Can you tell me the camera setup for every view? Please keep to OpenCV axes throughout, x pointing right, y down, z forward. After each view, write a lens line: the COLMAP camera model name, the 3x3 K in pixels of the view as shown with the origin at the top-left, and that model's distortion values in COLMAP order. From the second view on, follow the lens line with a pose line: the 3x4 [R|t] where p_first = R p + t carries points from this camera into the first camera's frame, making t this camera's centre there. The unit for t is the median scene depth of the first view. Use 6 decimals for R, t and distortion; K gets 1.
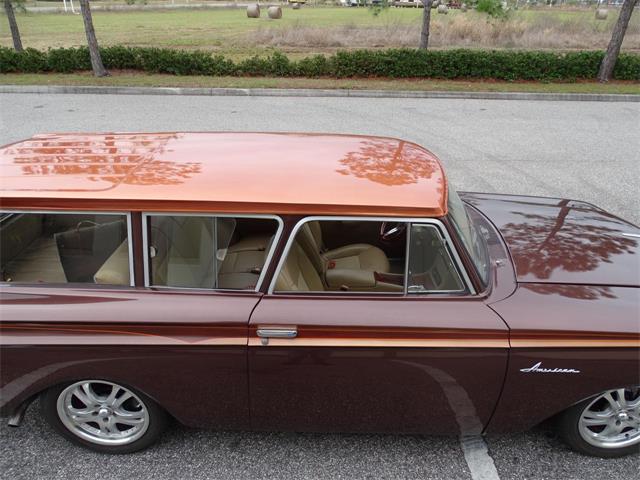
lens RADIAL K [[452.4, 0, 320.0], [0, 452.4, 240.0], [0, 0, 1]] dist [-0.002241, -0.001263]
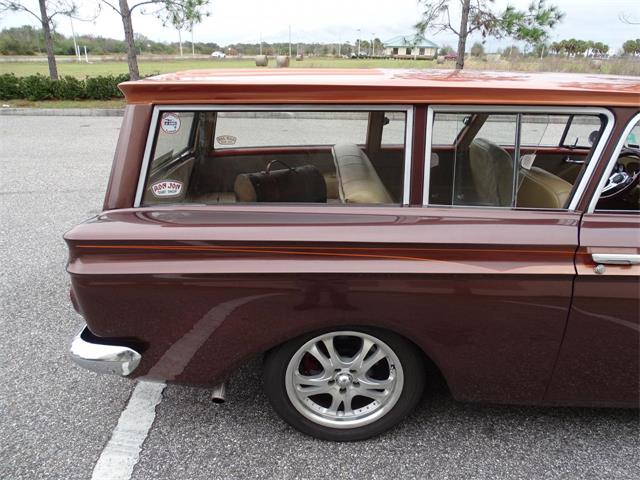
lens RADIAL K [[452.4, 0, 320.0], [0, 452.4, 240.0], [0, 0, 1]] dist [-0.002241, -0.001263]
pose [[0.999997, 0.000564, 0.002180, -0.479112], [-0.000346, 0.995115, -0.098720, 0.203576], [-0.002225, 0.098719, 0.995113, 0.197588]]
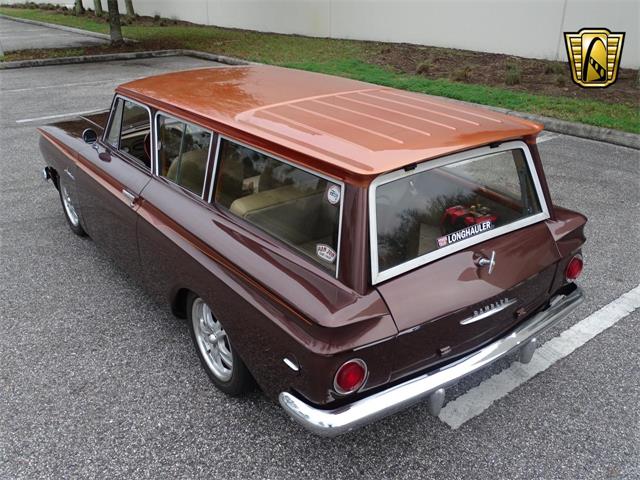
lens RADIAL K [[607.1, 0, 321.2], [0, 607.1, 250.0], [0, 0, 1]] dist [0.009092, 0.001828]
pose [[-0.591749, -0.345116, 0.728511, -1.451975], [0.366743, 0.689526, 0.624542, -0.810430], [-0.717867, 0.636748, -0.281458, 1.625235]]
